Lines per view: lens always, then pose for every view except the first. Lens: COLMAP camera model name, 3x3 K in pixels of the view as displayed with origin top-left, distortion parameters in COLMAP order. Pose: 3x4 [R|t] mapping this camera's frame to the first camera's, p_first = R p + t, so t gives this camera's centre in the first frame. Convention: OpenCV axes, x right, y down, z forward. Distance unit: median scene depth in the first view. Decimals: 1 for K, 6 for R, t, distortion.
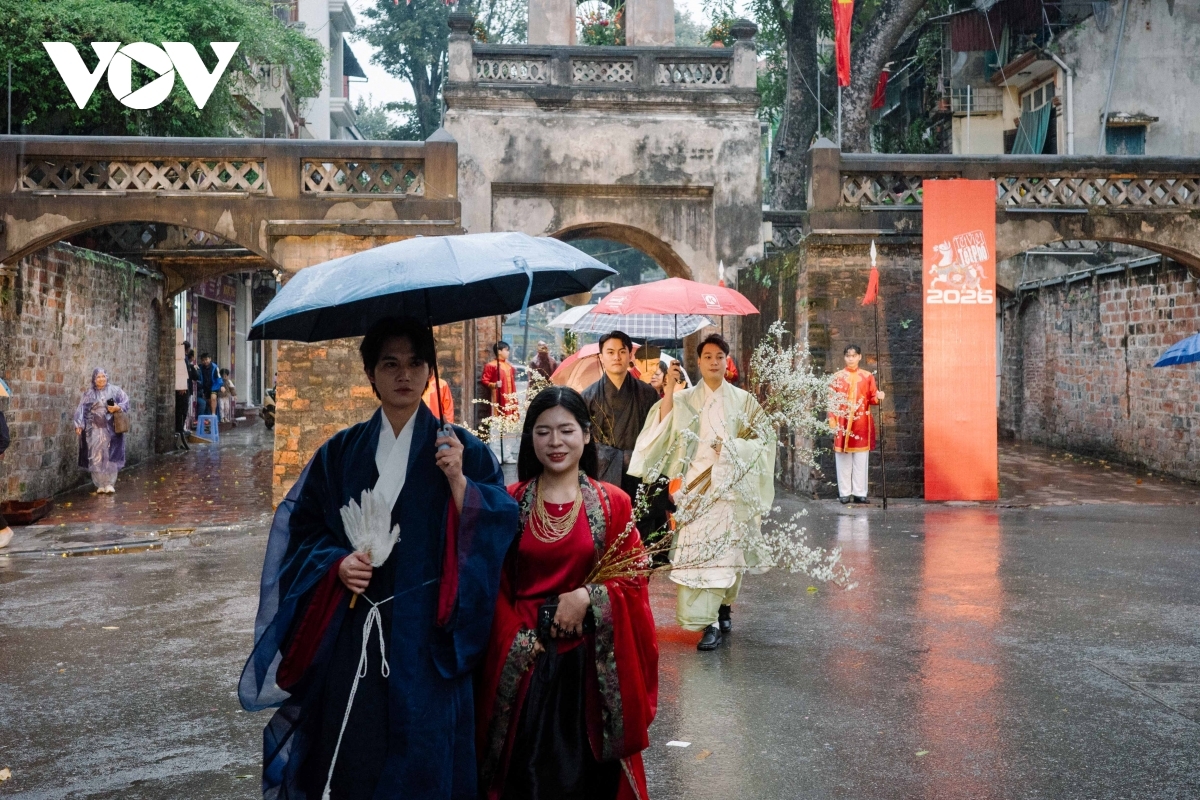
lens RADIAL K [[1554.0, 0, 601.0], [0, 1554.0, 327.7], [0, 0, 1]] dist [0.020837, 0.015042]
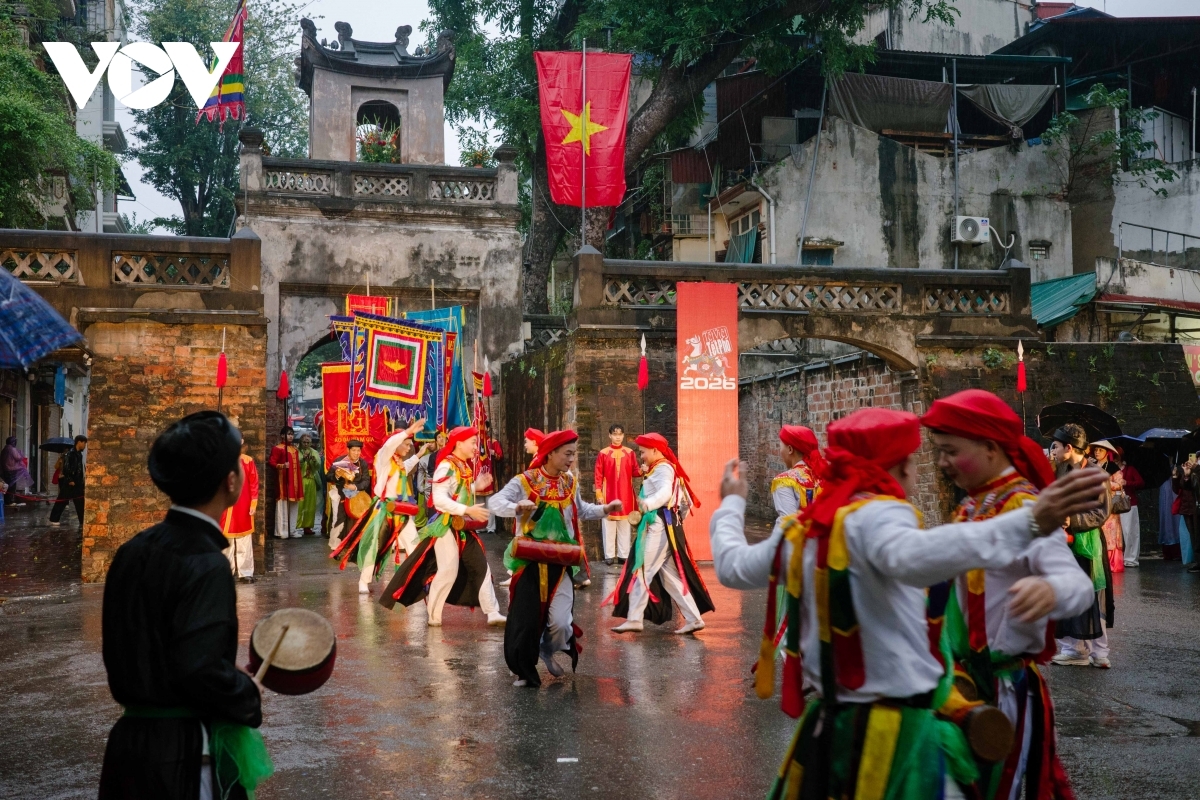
lens RADIAL K [[1354.5, 0, 578.7], [0, 1354.5, 389.6], [0, 0, 1]] dist [0.017877, 0.026287]
pose [[0.984947, 0.005535, 0.172766, -0.027135], [-0.000687, 0.999605, -0.028107, 0.009346], [-0.172853, 0.027565, 0.984562, 0.019031]]
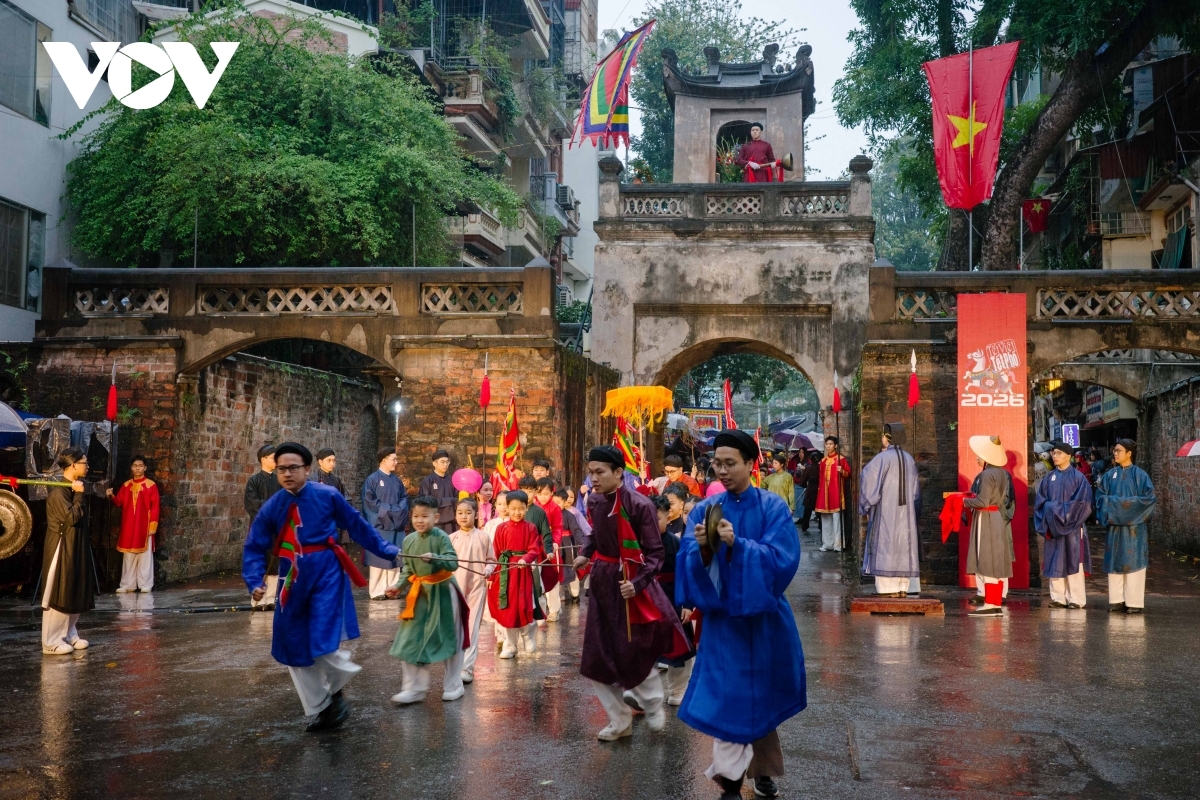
lens RADIAL K [[1378.7, 0, 633.2], [0, 1378.7, 378.8], [0, 0, 1]] dist [0.020772, 0.002974]
pose [[0.982827, -0.002899, -0.184509, 0.116368], [-0.005108, 0.999066, -0.042906, 0.005710], [0.184461, 0.043112, 0.981894, 0.002231]]
